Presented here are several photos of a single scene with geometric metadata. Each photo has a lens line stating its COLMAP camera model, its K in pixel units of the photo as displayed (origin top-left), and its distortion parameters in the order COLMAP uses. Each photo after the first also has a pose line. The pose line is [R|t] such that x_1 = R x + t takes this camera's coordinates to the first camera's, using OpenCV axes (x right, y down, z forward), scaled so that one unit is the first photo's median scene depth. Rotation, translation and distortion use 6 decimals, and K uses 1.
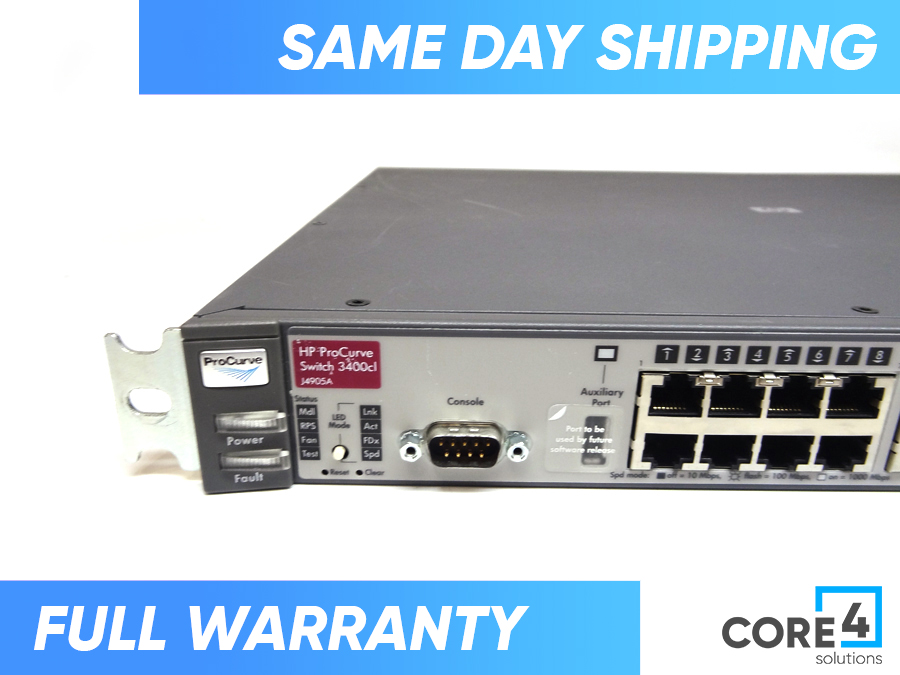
lens RADIAL K [[627.7, 0, 445.7], [0, 627.7, 332.1], [0, 0, 1]] dist [-0.022512, 0.003387]
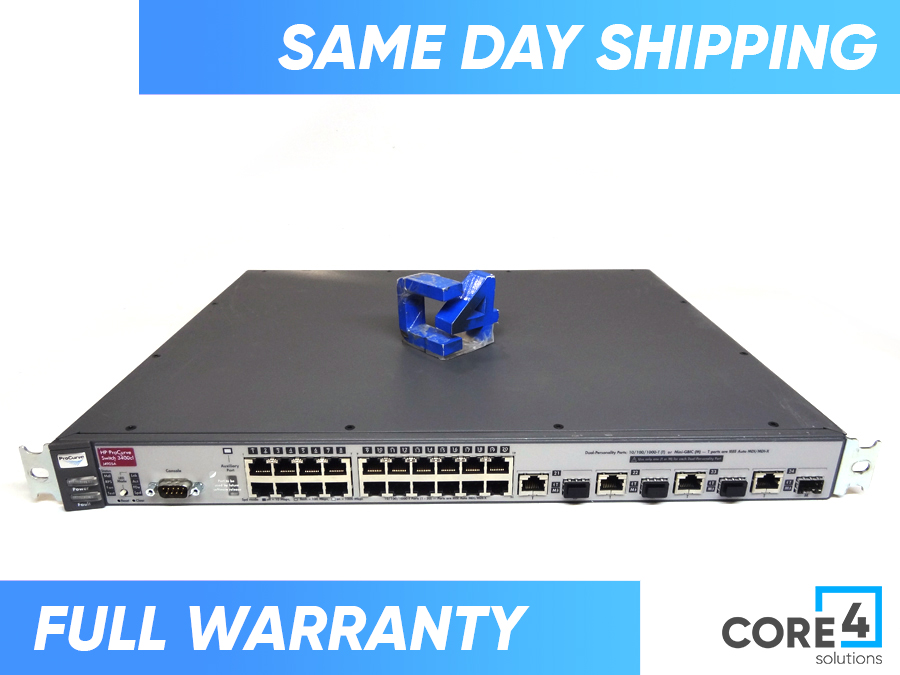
lens RADIAL K [[627.7, 0, 450.6], [0, 627.7, 344.7], [0, 0, 1]] dist [-0.022512, 0.003387]
pose [[0.999425, -0.014809, 0.030510, 1.021251], [0.014296, 0.999754, 0.016969, -0.394865], [-0.030754, -0.016524, 0.999390, -1.402640]]
